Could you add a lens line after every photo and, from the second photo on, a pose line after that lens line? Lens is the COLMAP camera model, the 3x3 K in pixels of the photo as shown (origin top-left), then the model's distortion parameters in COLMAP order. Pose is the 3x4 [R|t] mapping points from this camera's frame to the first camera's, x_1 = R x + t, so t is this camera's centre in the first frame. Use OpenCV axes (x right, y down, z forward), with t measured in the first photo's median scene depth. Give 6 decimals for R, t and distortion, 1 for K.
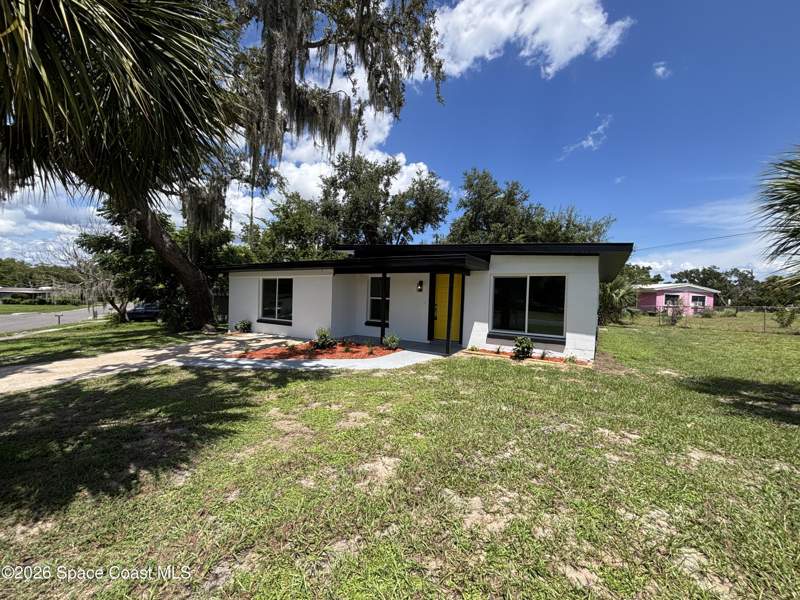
lens RADIAL K [[318.3, 0, 400.3], [0, 318.3, 310.4], [0, 0, 1]] dist [0.000331, -0.000121]
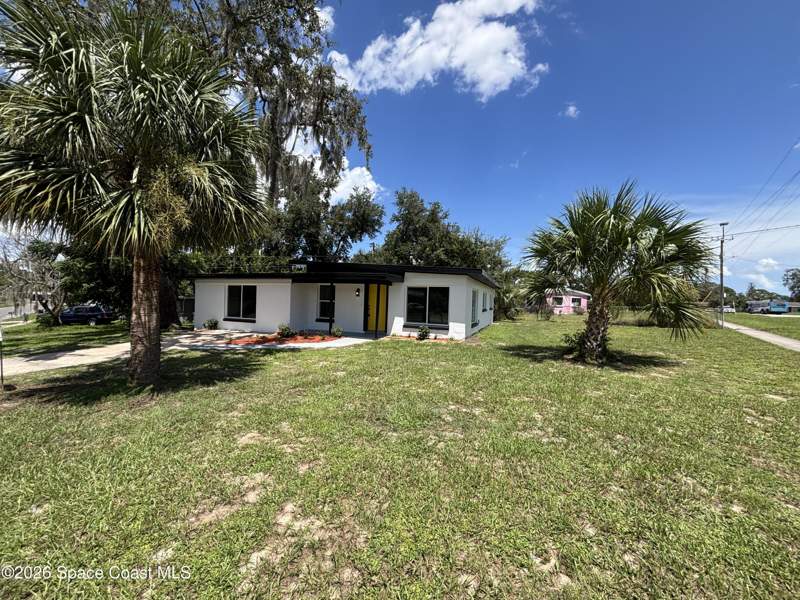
lens RADIAL K [[318.3, 0, 400.3], [0, 318.3, 310.4], [0, 0, 1]] dist [0.000331, -0.000121]
pose [[0.982028, -0.007884, 0.188573, -0.013769], [0.008873, 0.999951, -0.004402, 0.008422], [-0.188529, 0.005996, 0.982049, -0.327426]]
